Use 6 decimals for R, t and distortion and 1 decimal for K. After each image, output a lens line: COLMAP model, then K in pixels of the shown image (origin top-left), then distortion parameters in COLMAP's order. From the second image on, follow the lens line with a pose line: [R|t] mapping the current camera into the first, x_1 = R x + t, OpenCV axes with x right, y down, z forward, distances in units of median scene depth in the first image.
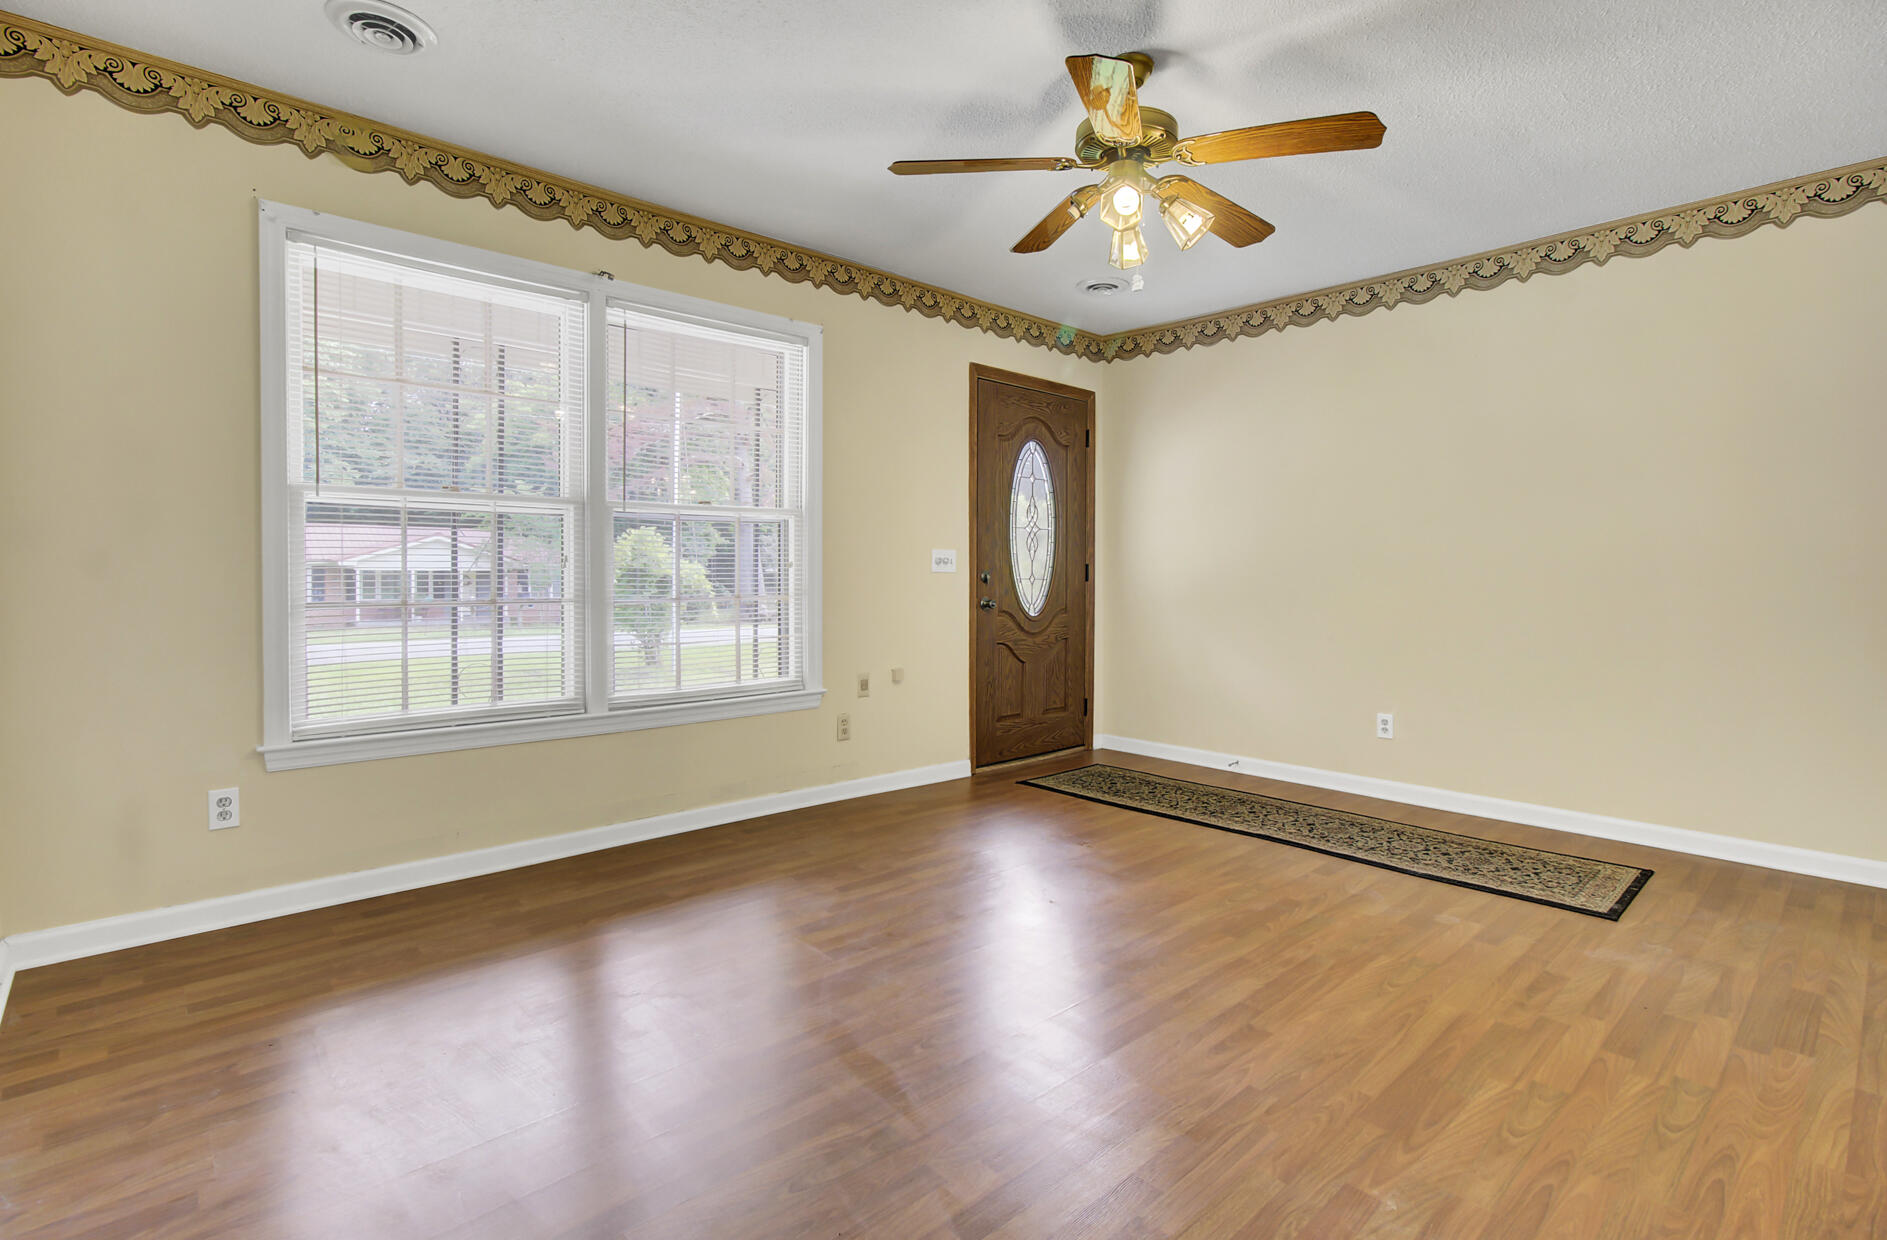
lens RADIAL K [[884.2, 0, 937.7], [0, 884.2, 570.0], [0, 0, 1]] dist [-0.019506, 0.000076]
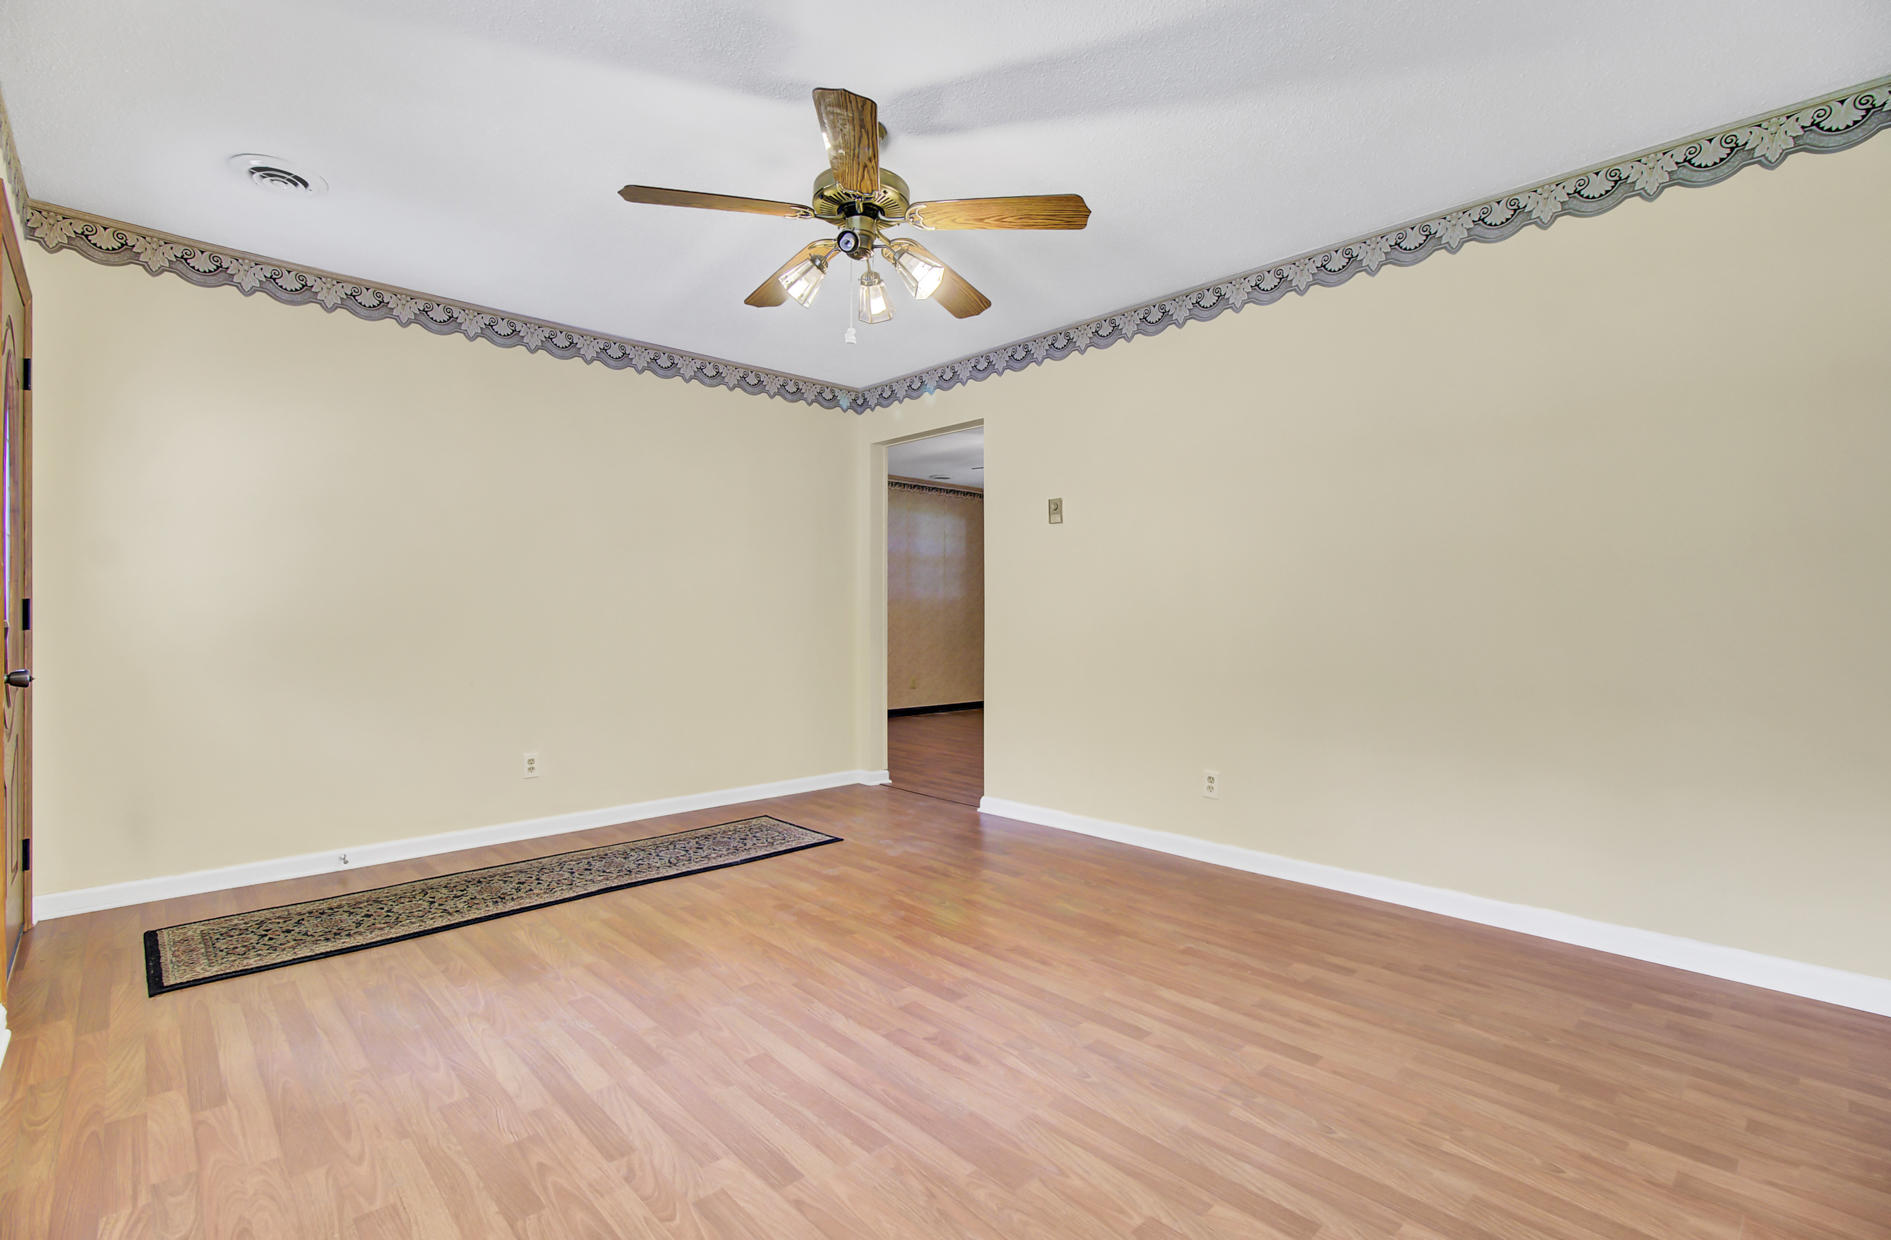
lens RADIAL K [[866.3, 0, 918.3], [0, 866.3, 615.0], [0, 0, 1]] dist [-0.013669, 0.000452]
pose [[-0.013779, -0.006680, 0.999883, -0.629405], [-0.006693, 0.999956, 0.006589, -0.005722], [-0.999883, -0.006601, -0.013823, 0.743516]]
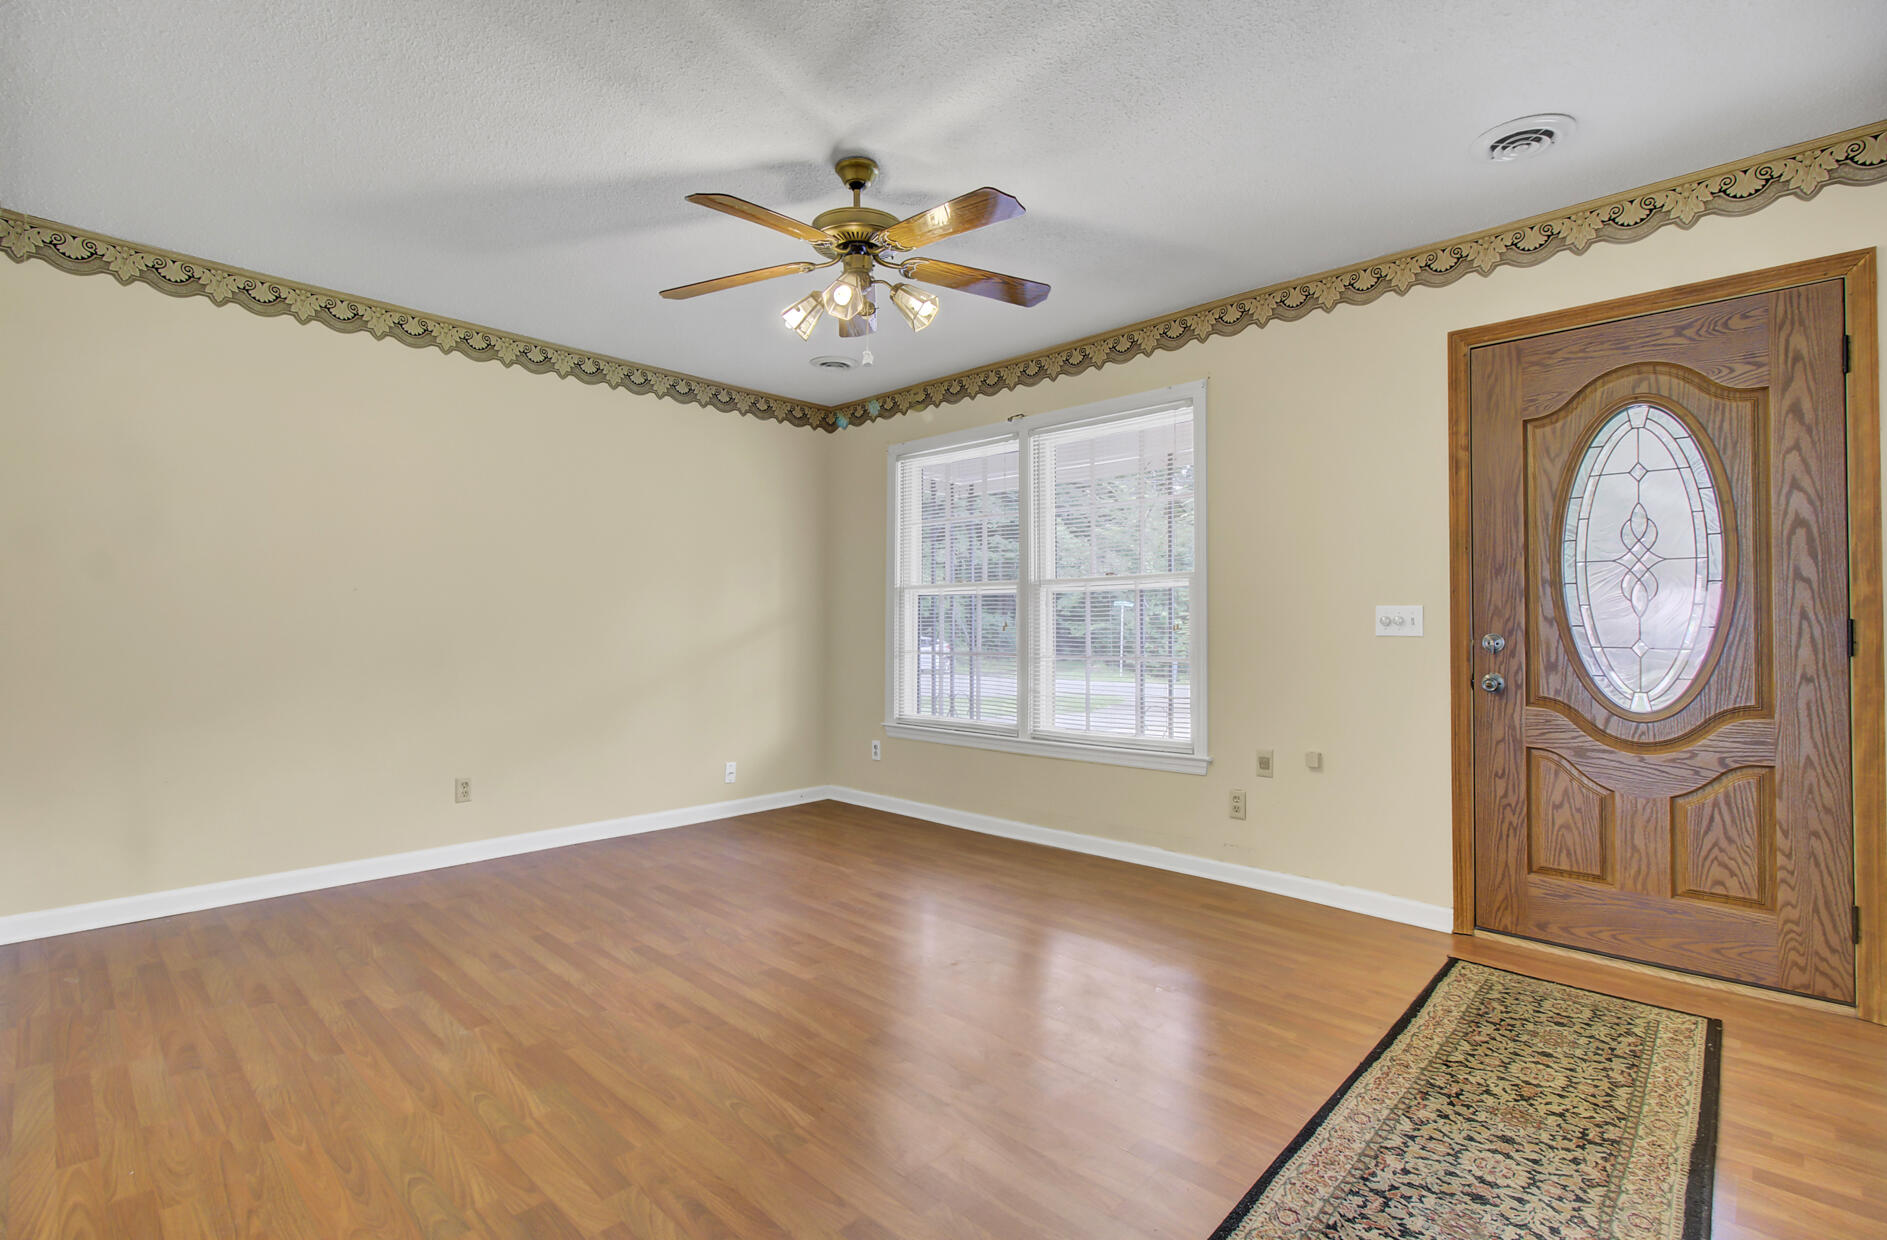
lens RADIAL K [[864.4, 0, 916.3], [0, 864.4, 615.0], [0, 0, 1]] dist [-0.013669, 0.000452]
pose [[0.066090, -0.018539, -0.997641, 0.989583], [0.003827, 0.999825, -0.018326, -0.004601], [0.997806, -0.002607, 0.066149, 0.789022]]
